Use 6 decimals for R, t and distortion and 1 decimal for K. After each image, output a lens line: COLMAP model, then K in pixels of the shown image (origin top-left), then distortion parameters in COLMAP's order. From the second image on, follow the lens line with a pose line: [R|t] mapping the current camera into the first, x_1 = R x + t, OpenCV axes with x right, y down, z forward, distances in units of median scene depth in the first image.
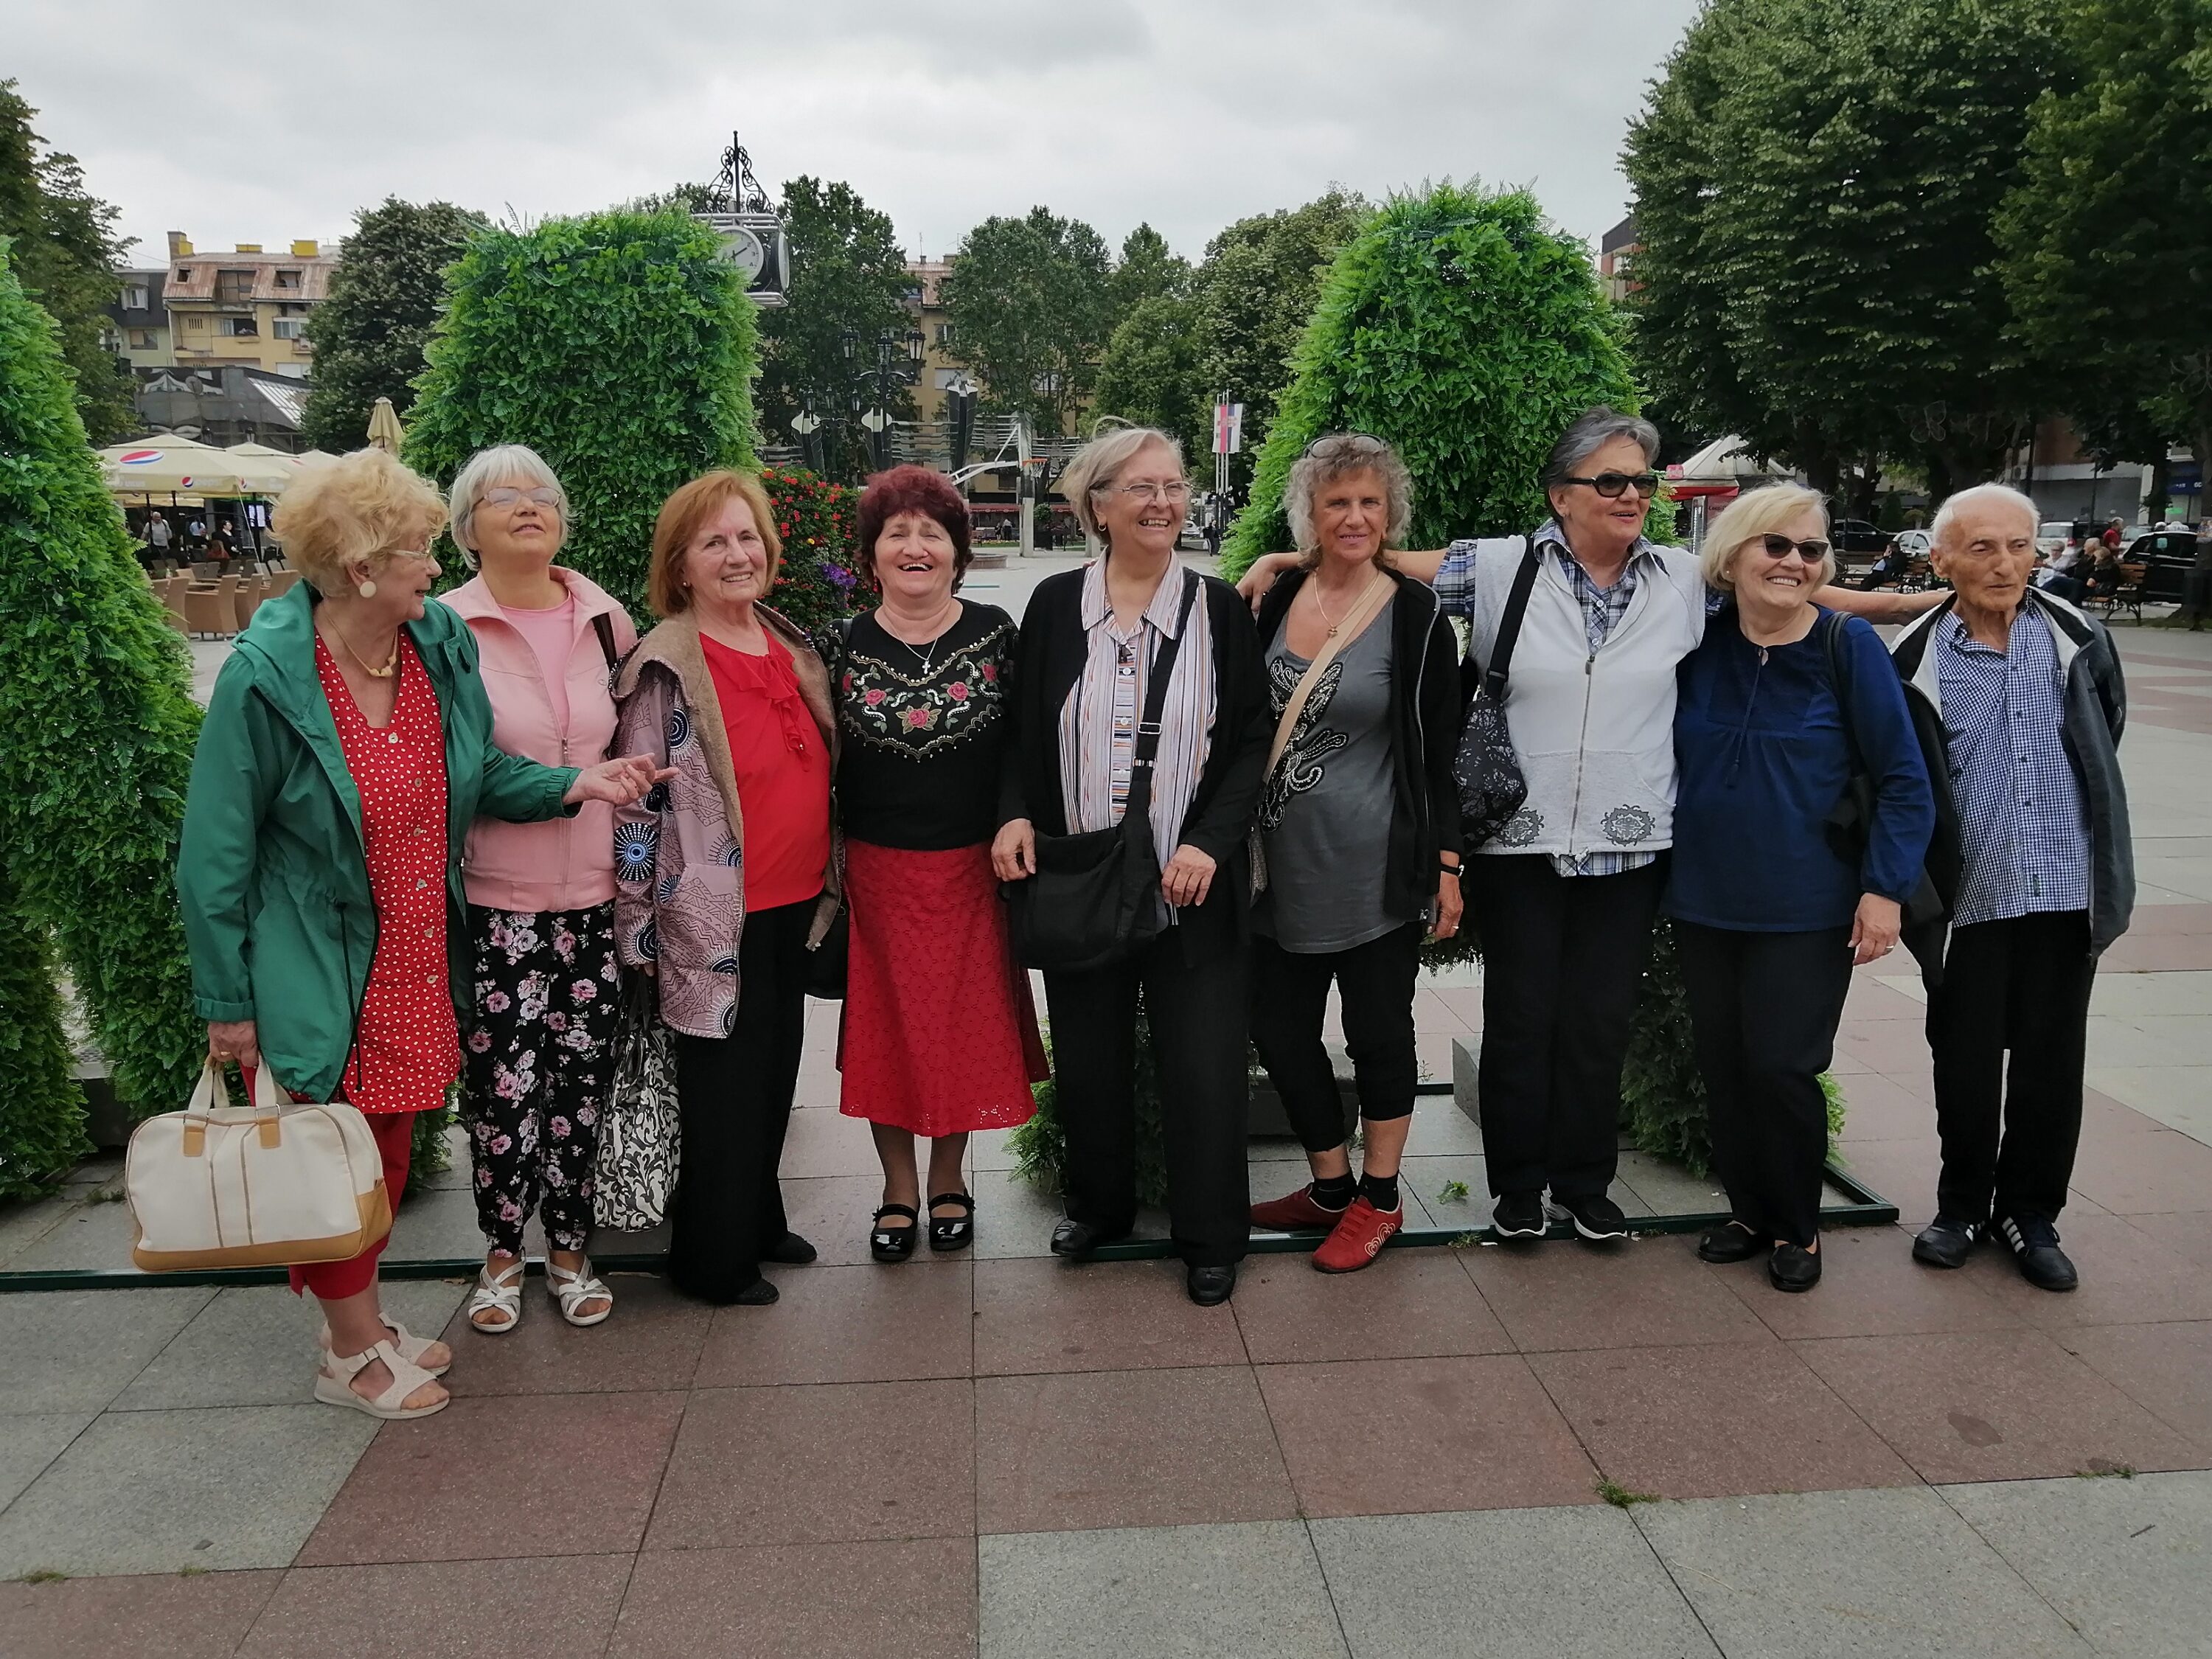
lens RADIAL K [[1783.4, 0, 1090.3], [0, 1783.4, 844.5], [0, 0, 1]] dist [-0.016027, 0.023237]
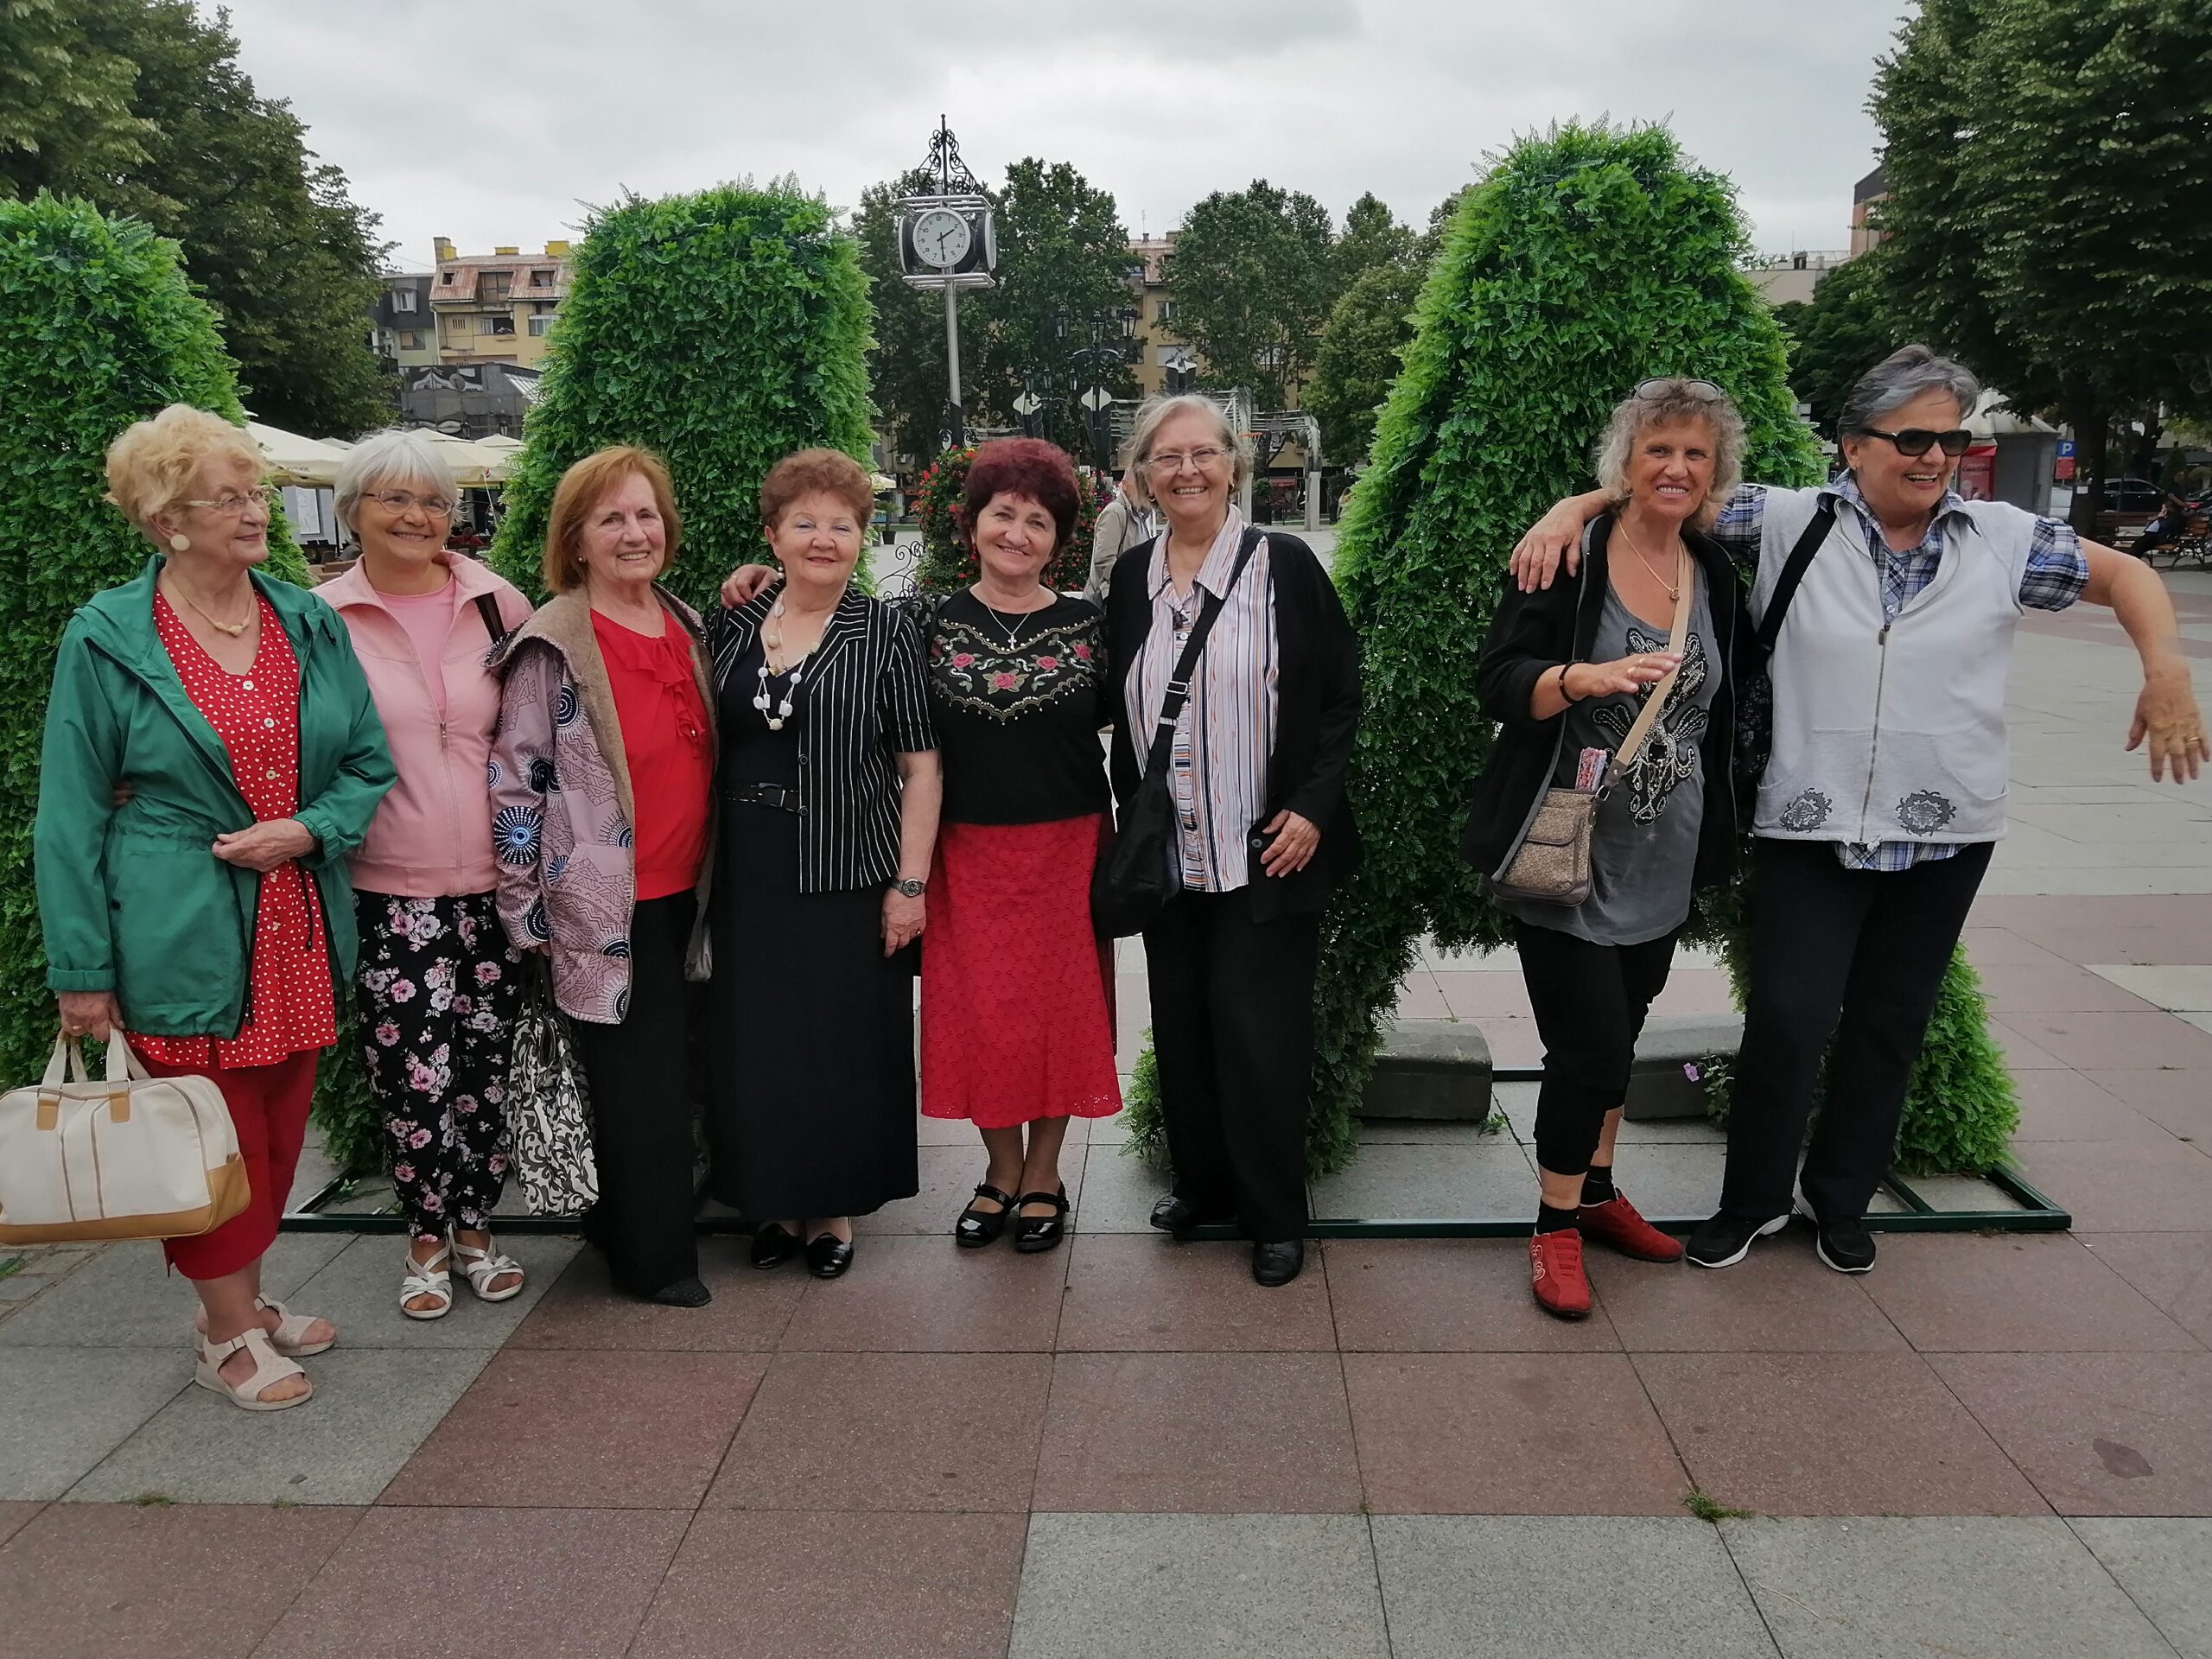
lens RADIAL K [[1783.4, 0, 1074.4], [0, 1783.4, 834.0], [0, 0, 1]] dist [-0.016027, 0.023237]
pose [[0.991266, 0.006752, -0.131708, 0.010041], [-0.005846, 0.999957, 0.007262, 0.000502], [0.131751, -0.006429, 0.991262, 0.002970]]
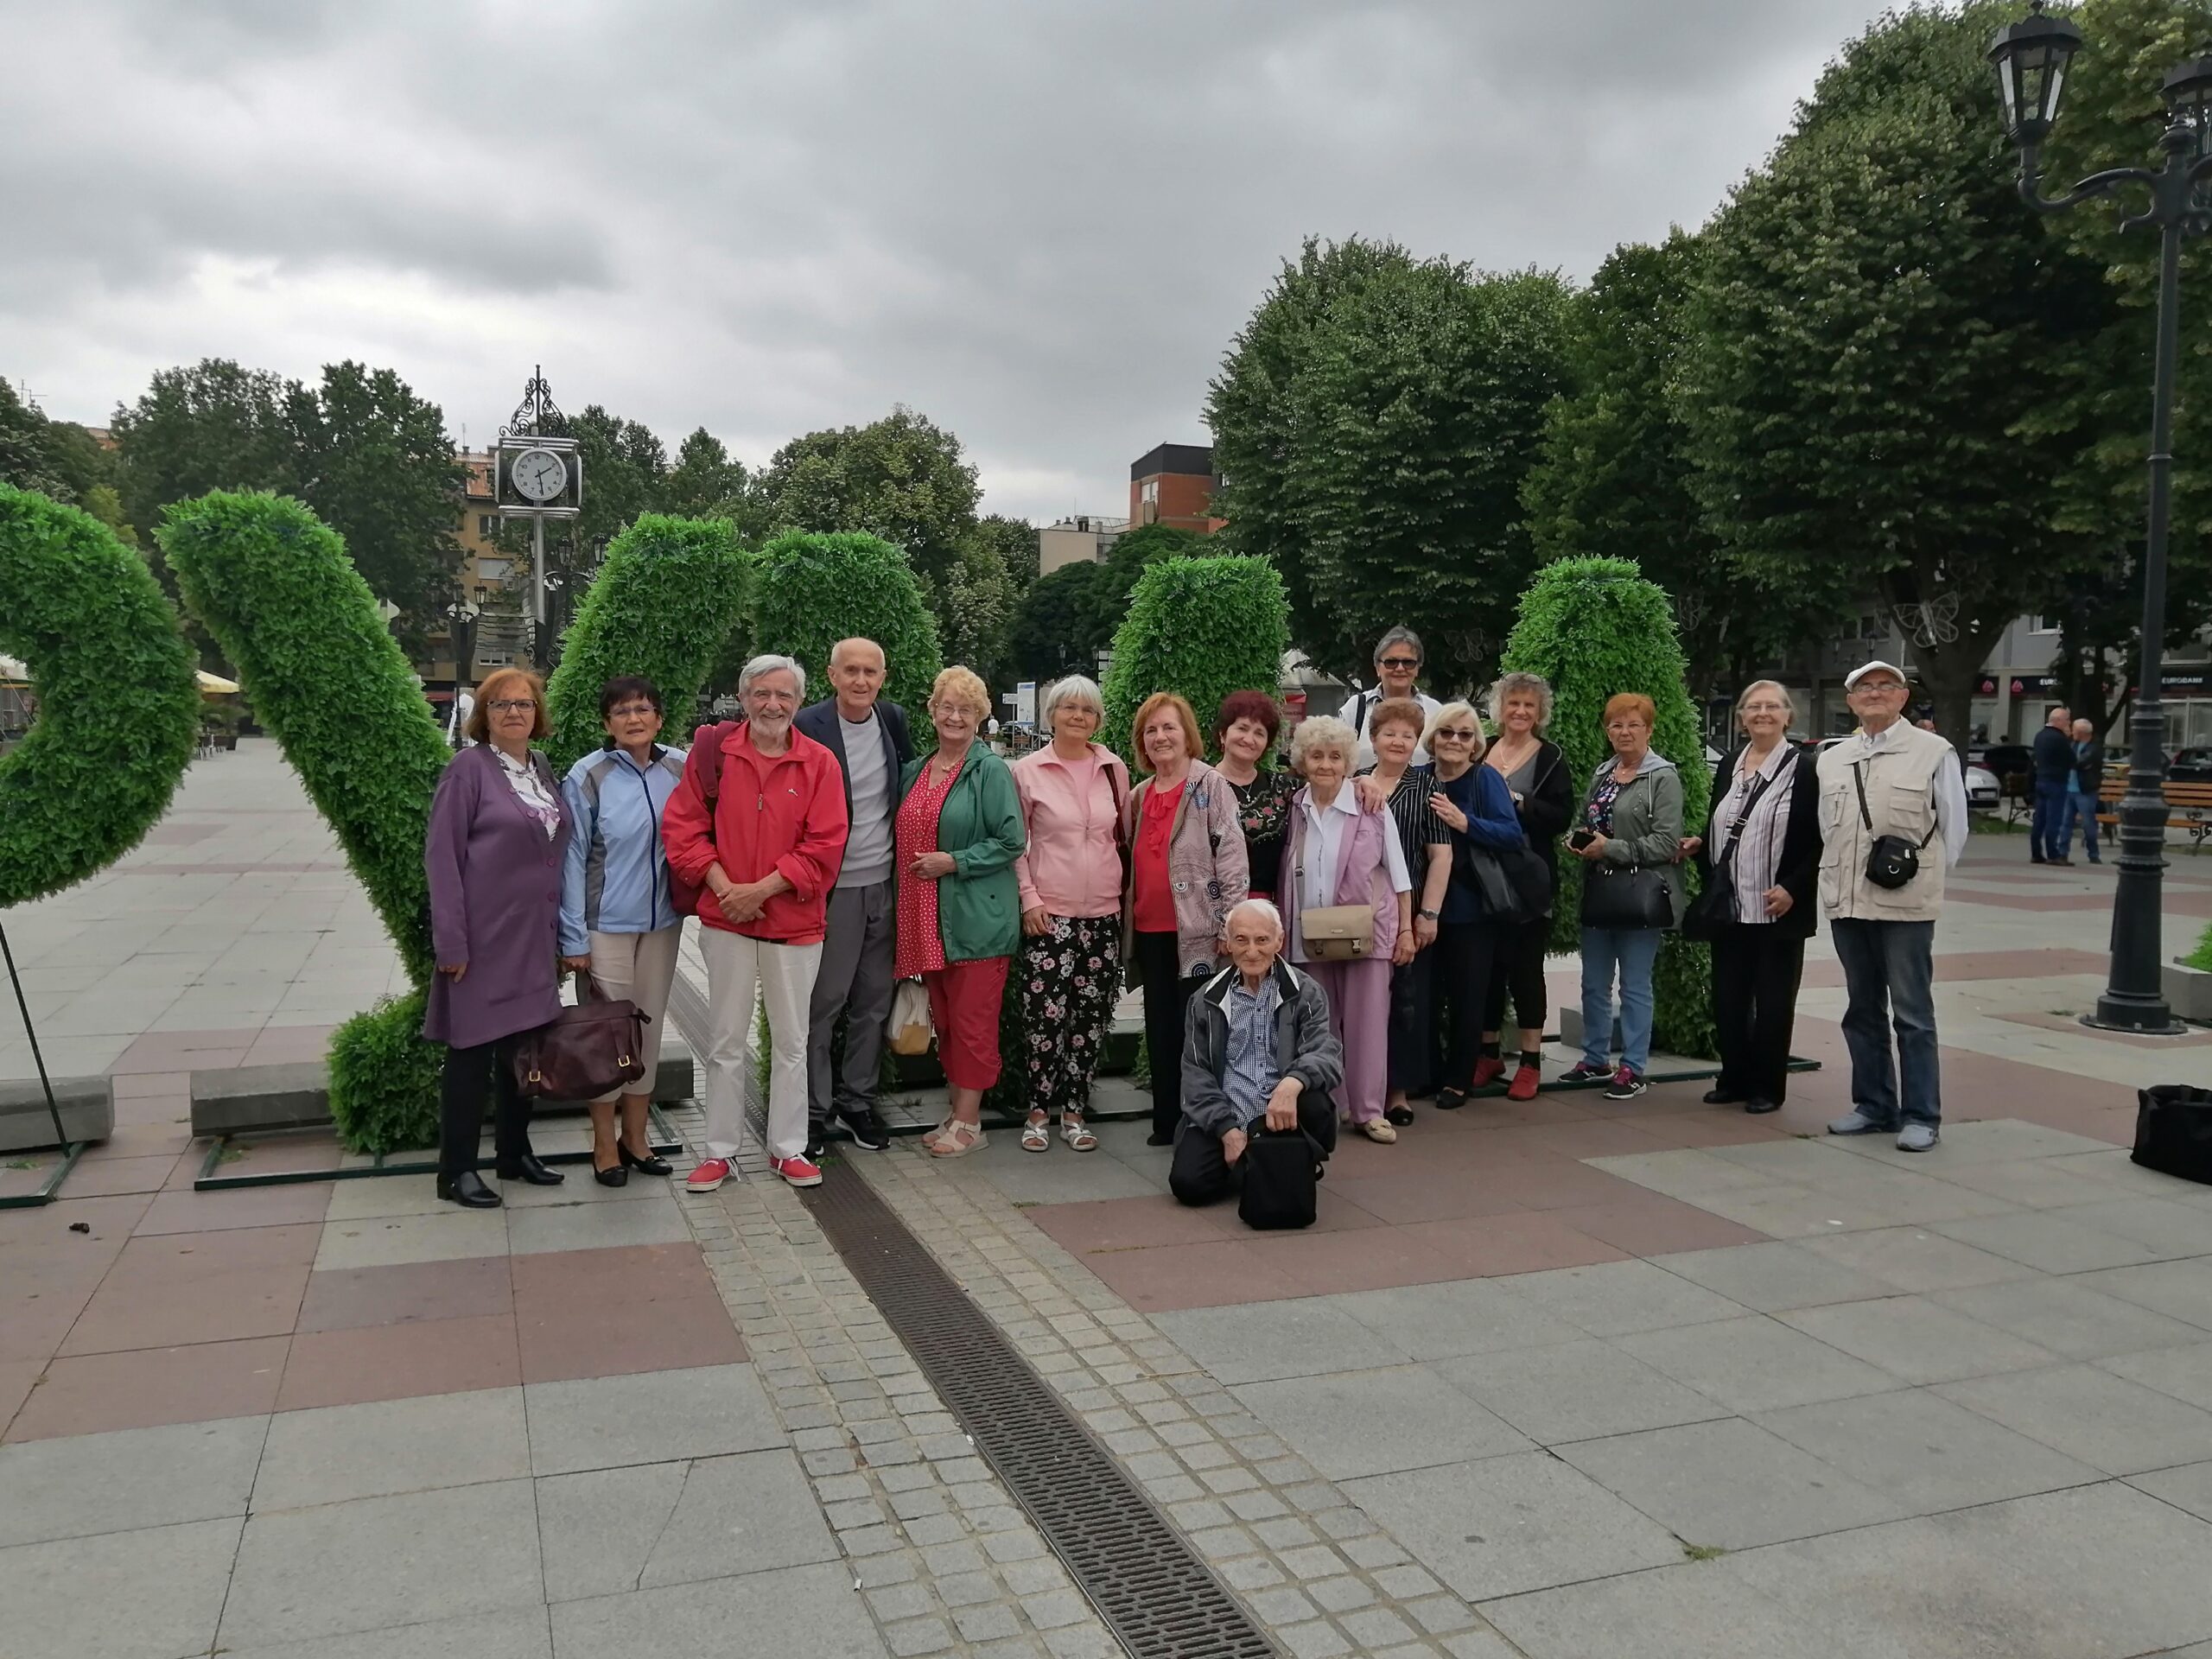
lens RADIAL K [[1783.4, 0, 1116.1], [0, 1783.4, 819.5], [0, 0, 1]] dist [-0.016027, 0.023237]
pose [[0.965482, 0.001643, 0.260465, -0.102236], [0.030560, 0.992359, -0.119540, 0.021491], [-0.258671, 0.123374, 0.958054, -0.105570]]
